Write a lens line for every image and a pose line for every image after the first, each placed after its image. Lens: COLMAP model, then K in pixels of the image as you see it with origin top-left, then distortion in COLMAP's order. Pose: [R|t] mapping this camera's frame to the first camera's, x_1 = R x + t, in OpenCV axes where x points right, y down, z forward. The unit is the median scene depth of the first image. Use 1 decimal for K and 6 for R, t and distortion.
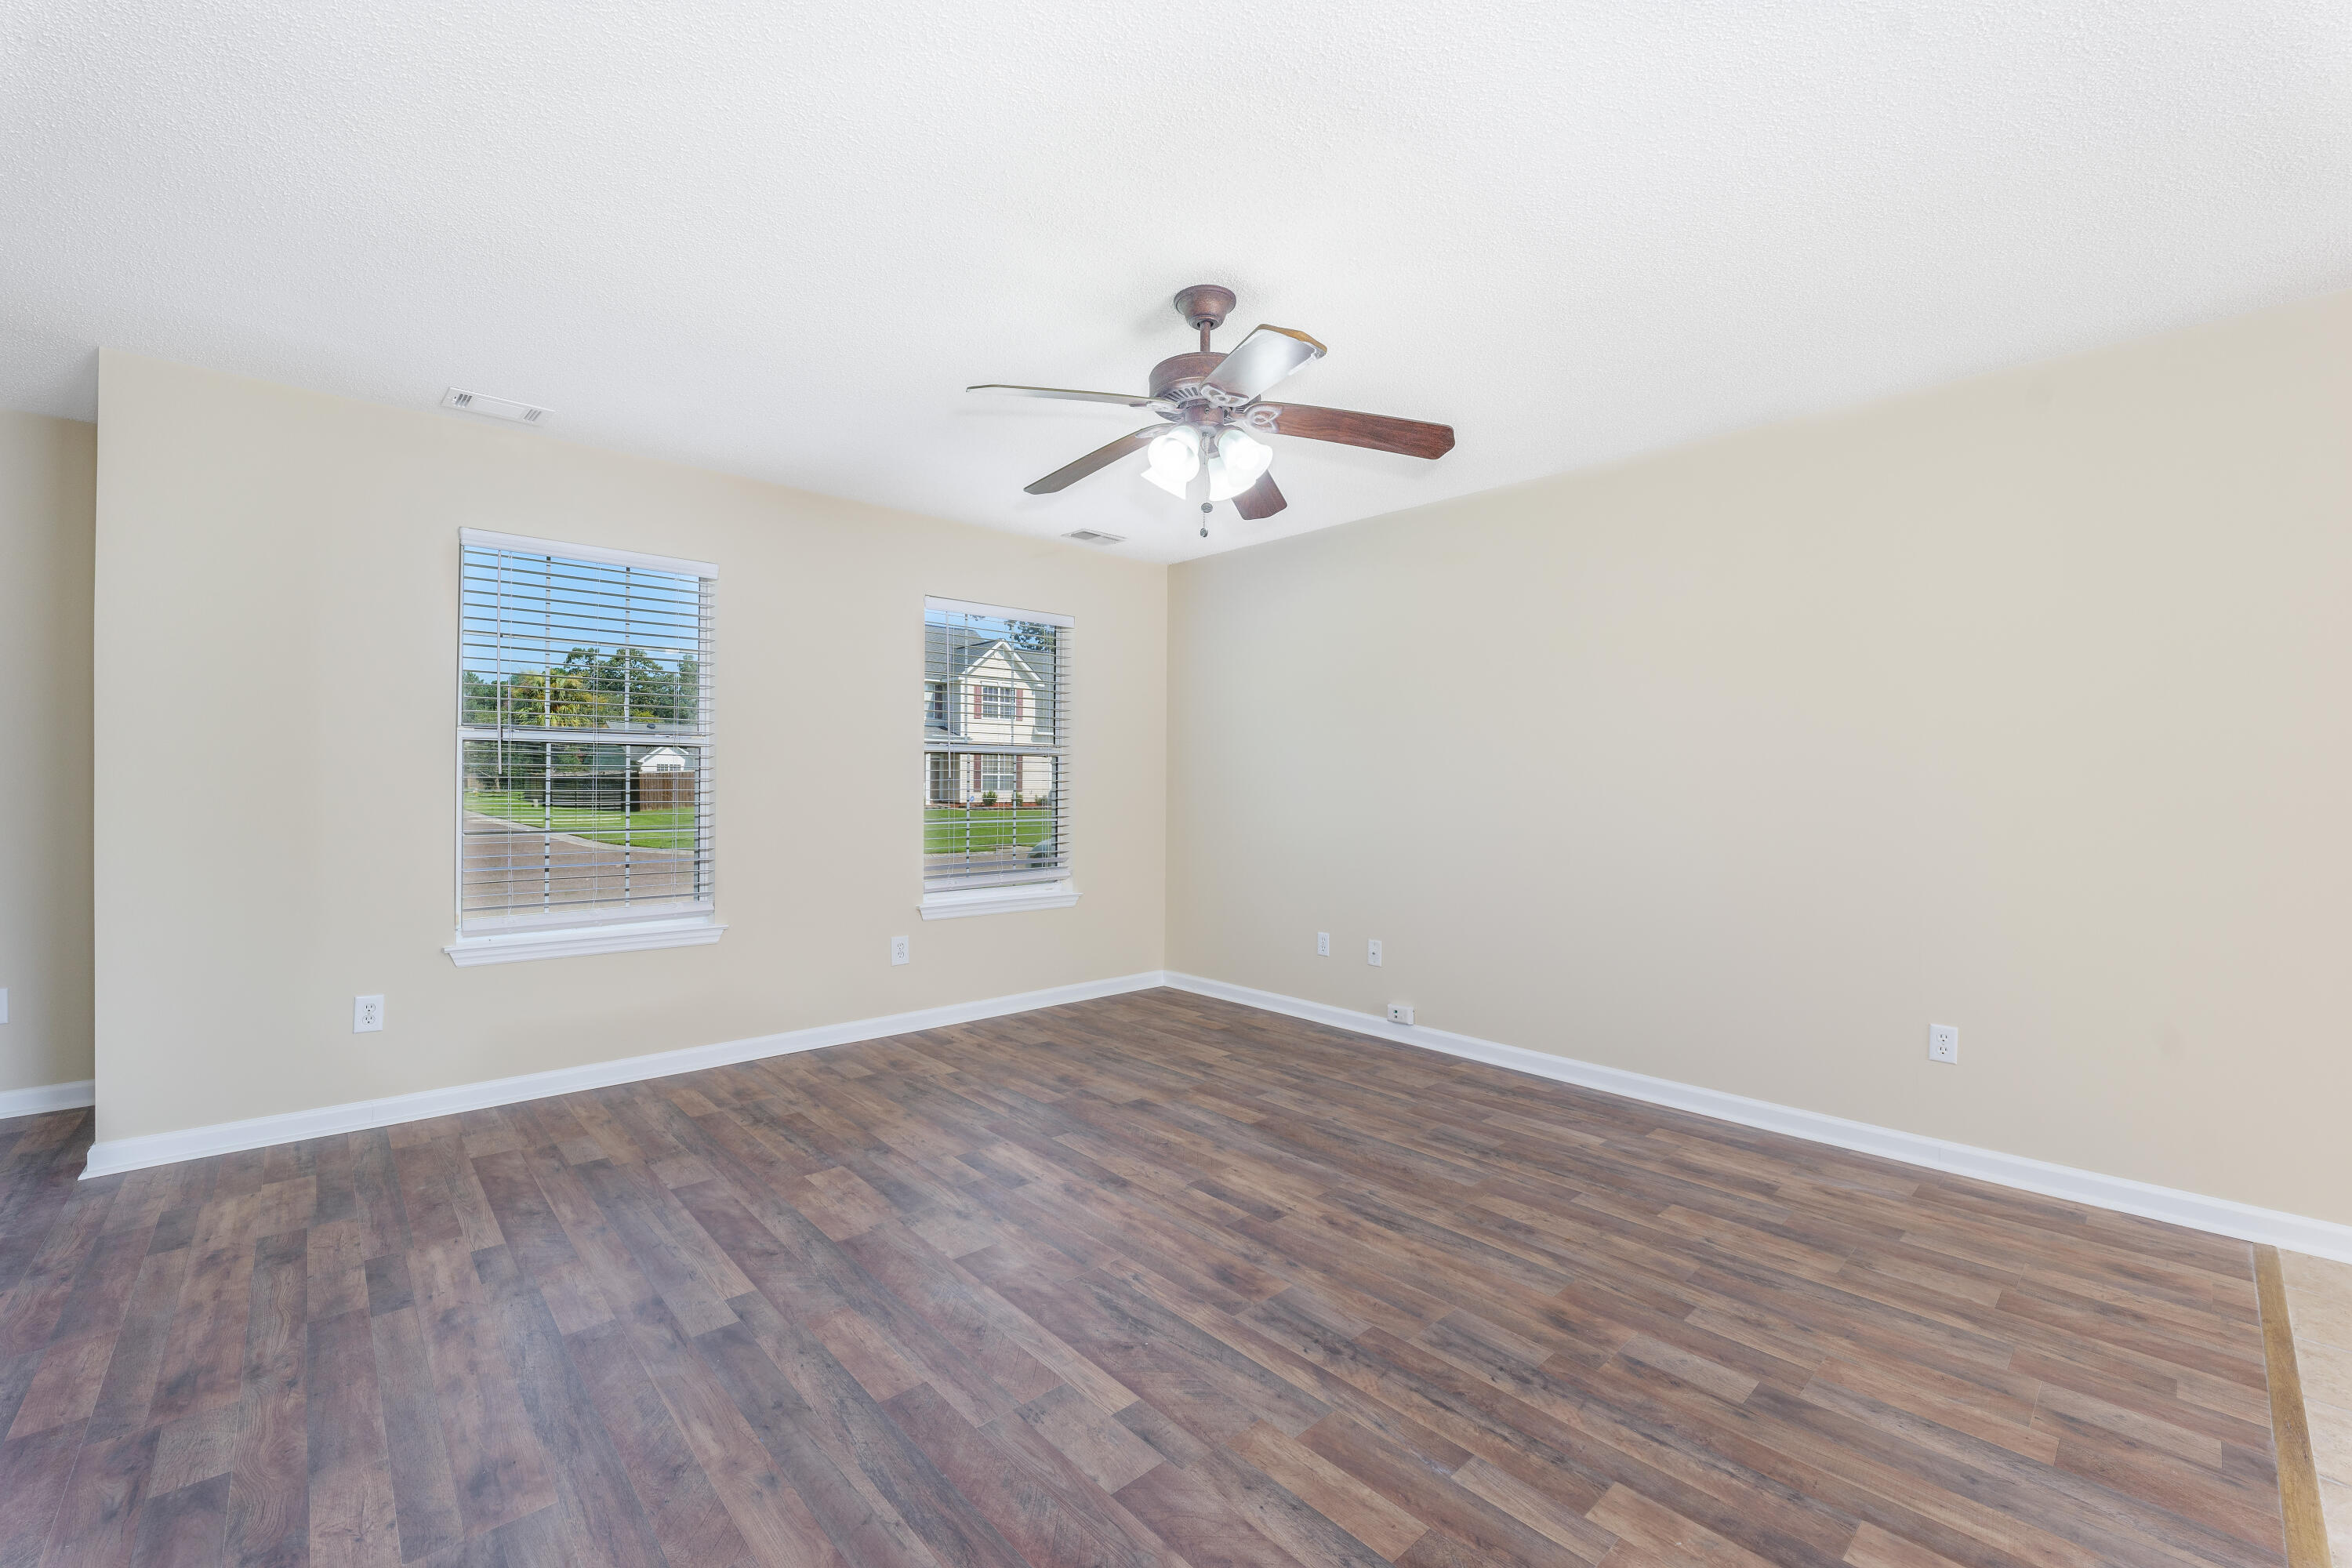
lens RADIAL K [[987.5, 0, 1177.4], [0, 987.5, 823.9], [0, 0, 1]] dist [-0.026312, 0.000033]
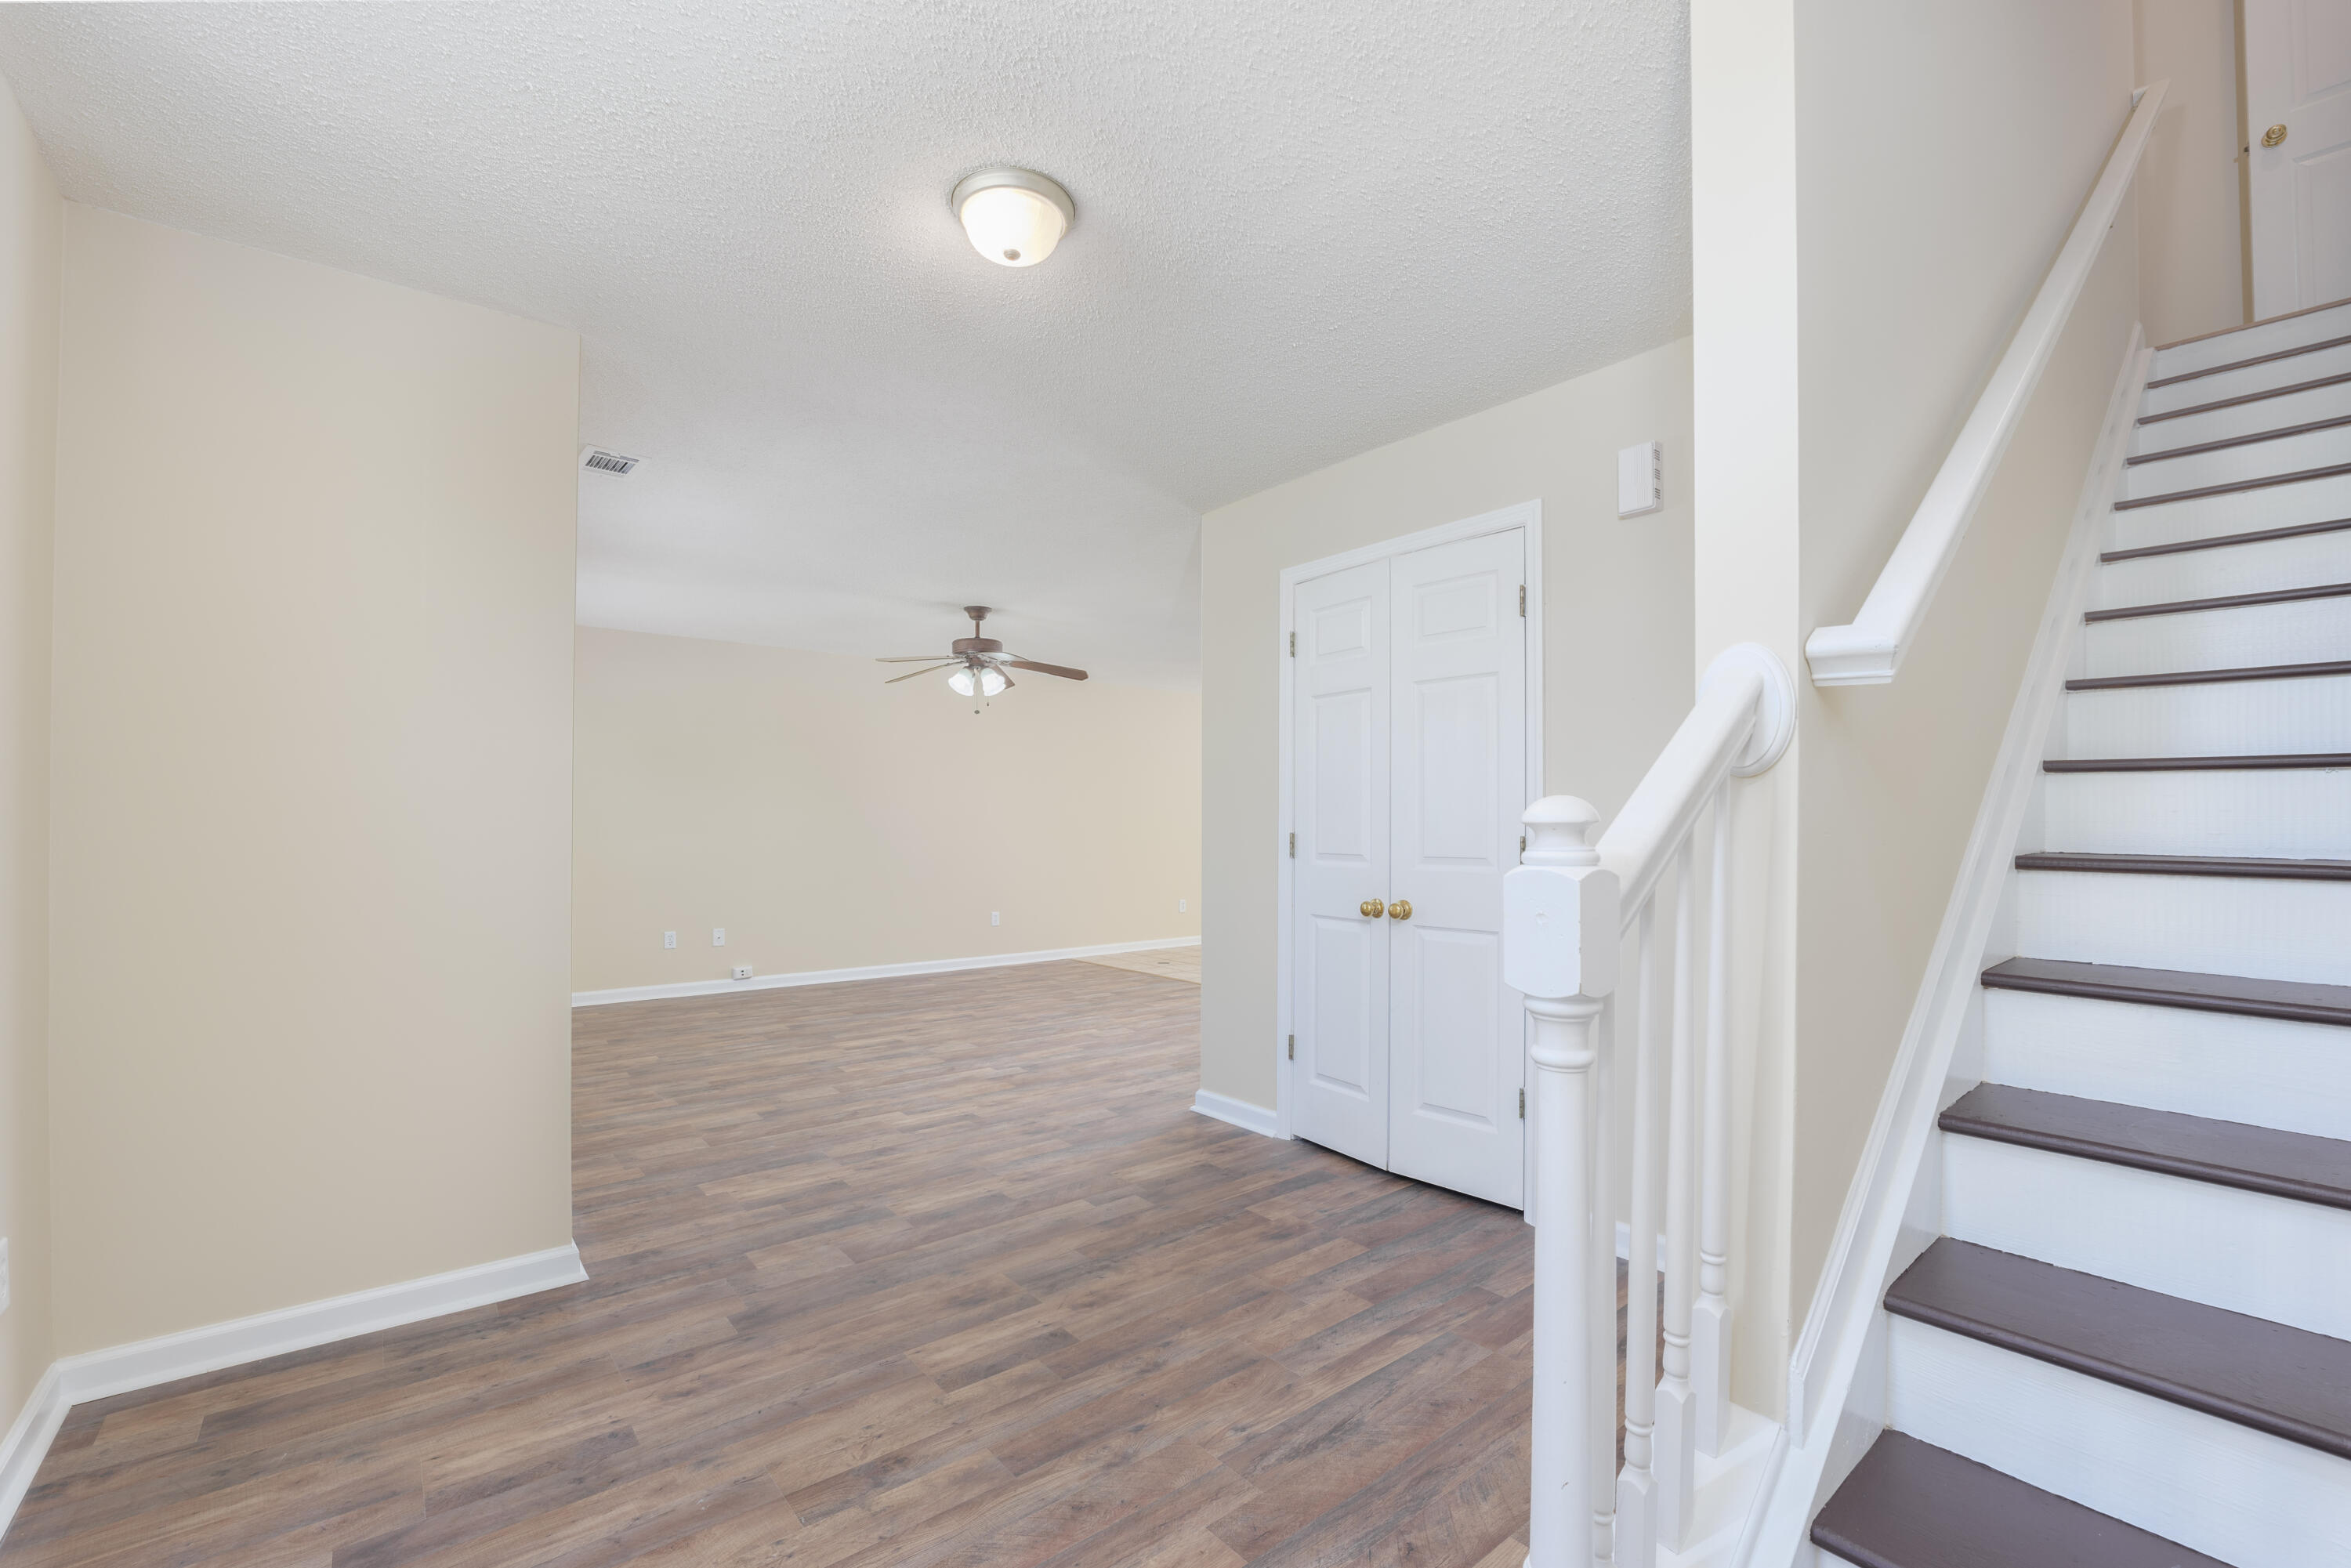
lens RADIAL K [[963.1, 0, 1170.6], [0, 963.1, 822.6], [0, 0, 1]] dist [-0.000417, -0.000021]
pose [[0.047254, -0.001751, 0.998881, -1.843350], [0.041491, 0.999139, -0.000211, -0.020804], [-0.998021, 0.041454, 0.047286, 0.372239]]
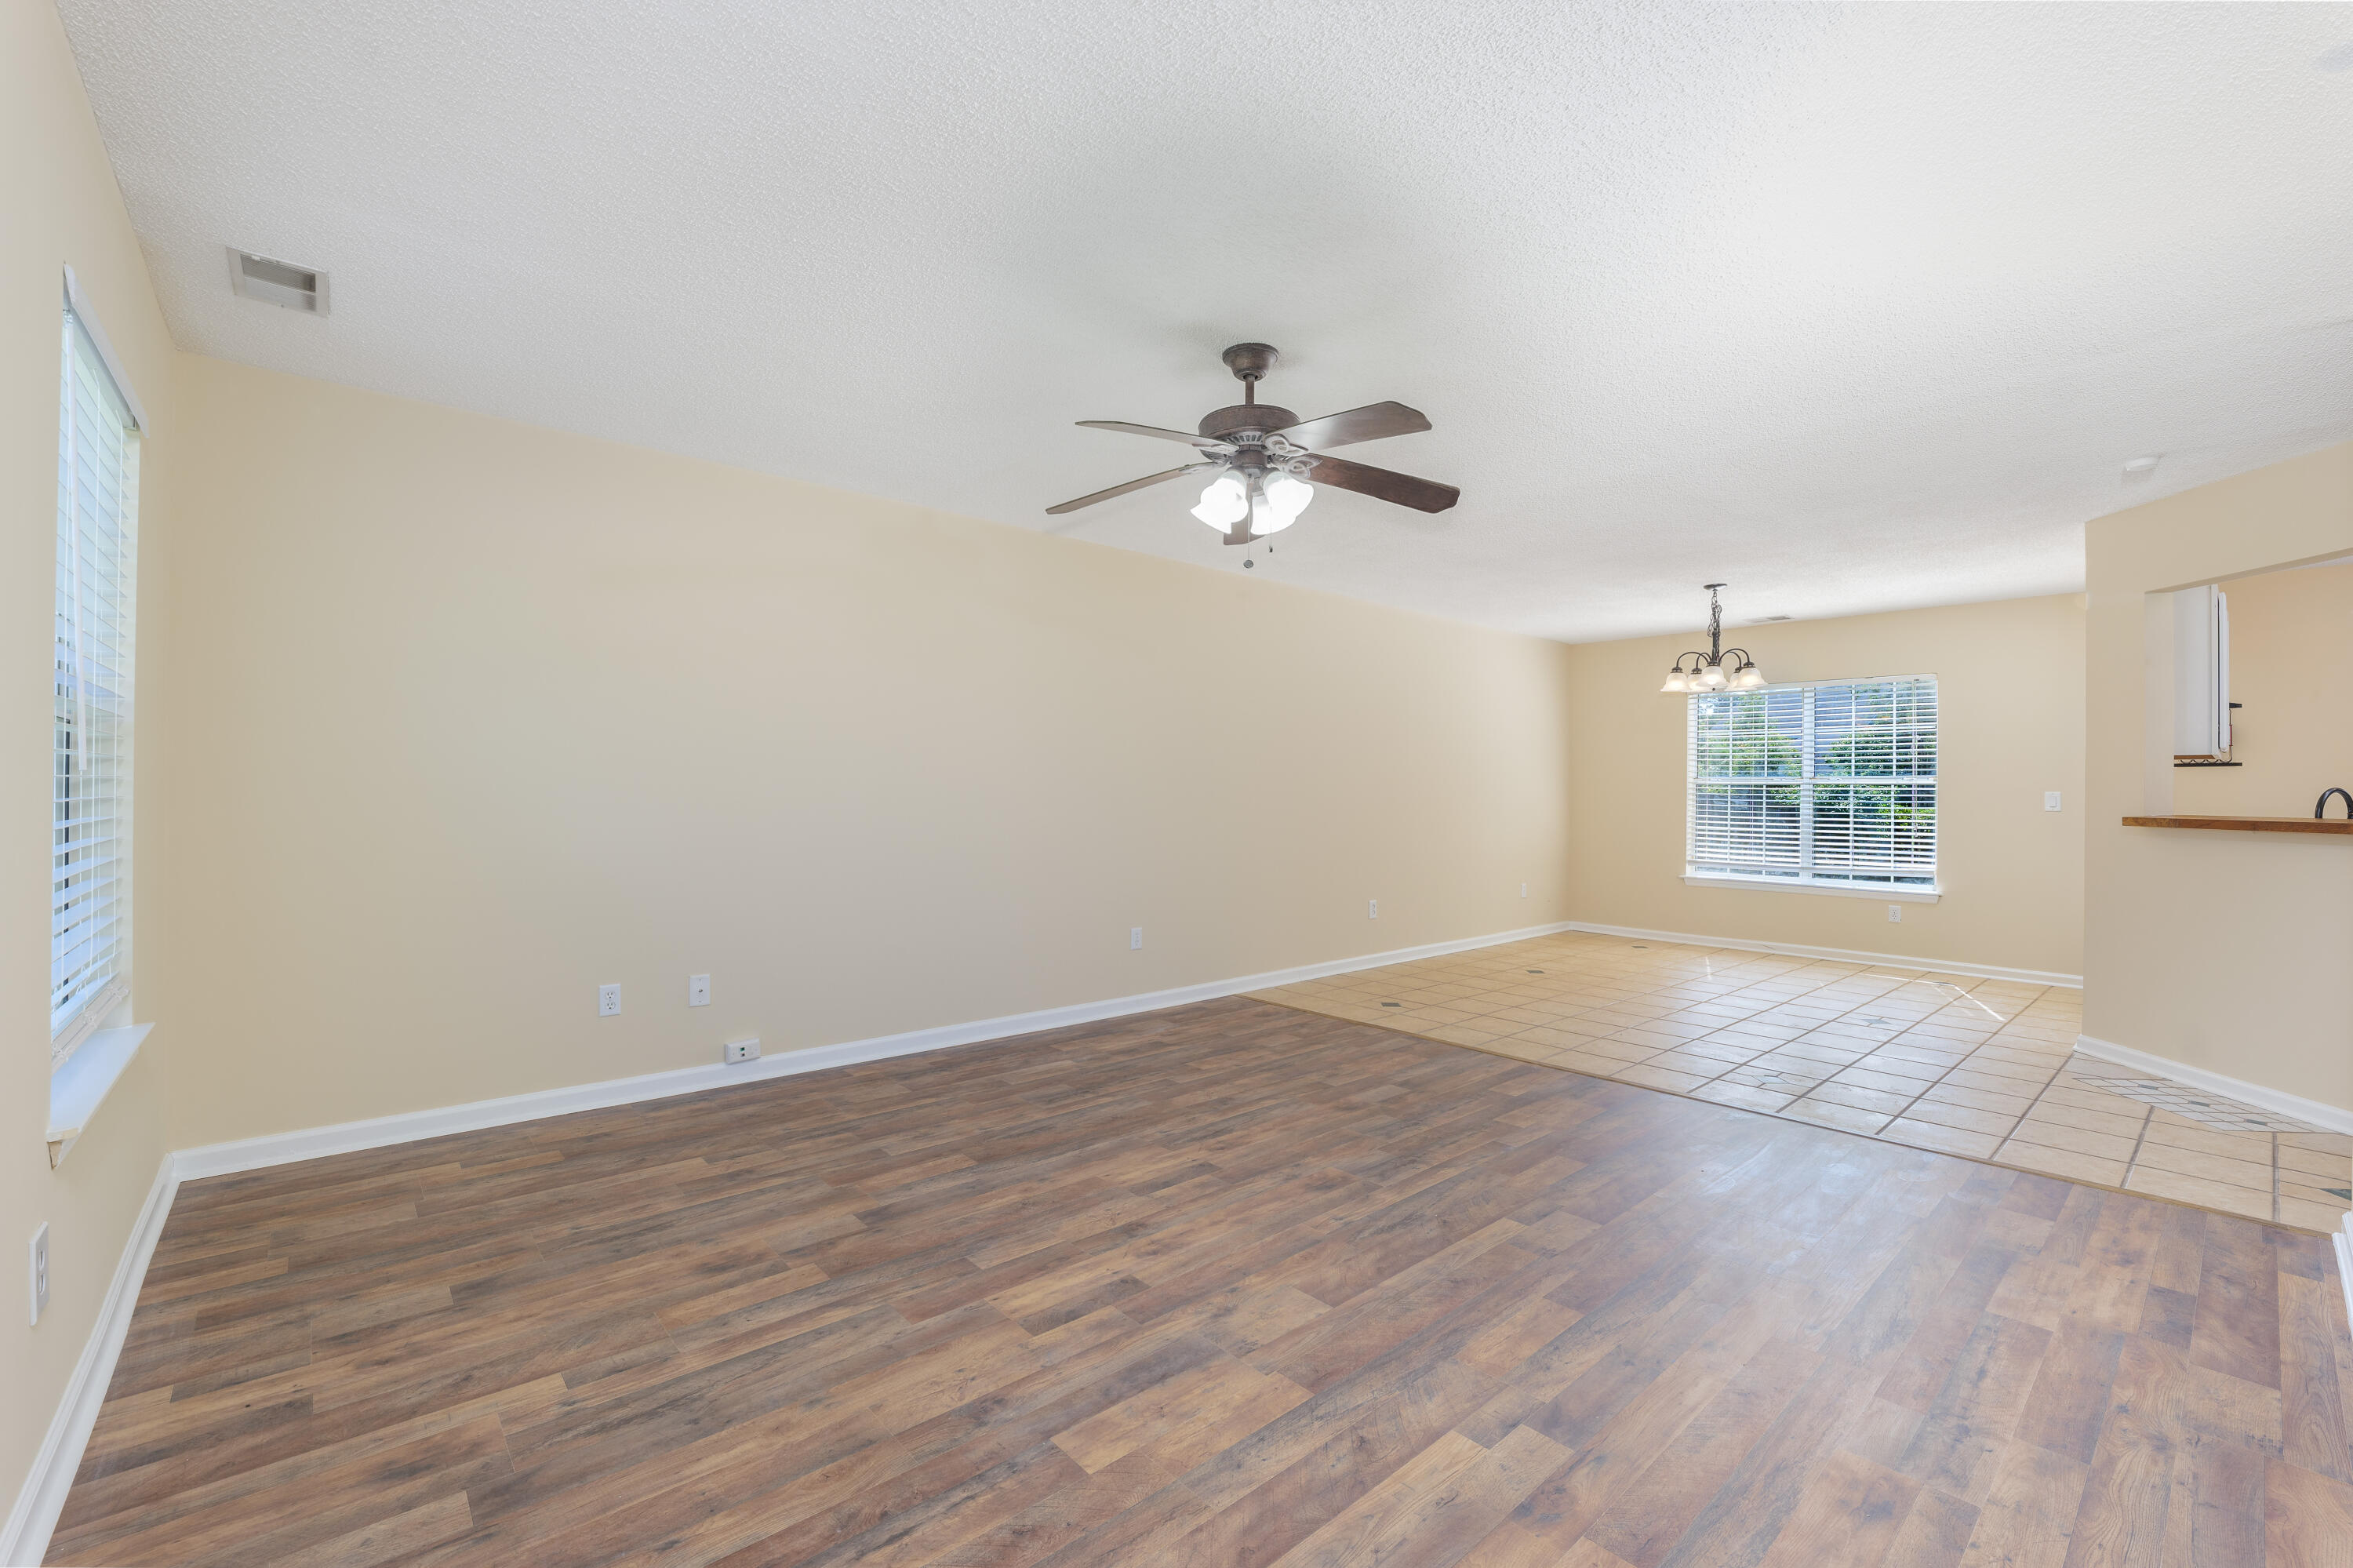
lens RADIAL K [[971.9, 0, 1176.5], [0, 971.9, 784.0], [0, 0, 1]] dist [-0.021154, -0.000053]
pose [[0.008391, 0.000971, 0.999964, -0.906454], [0.031524, 0.999502, -0.001235, -0.038483], [-0.999468, 0.031533, 0.008356, 0.899488]]
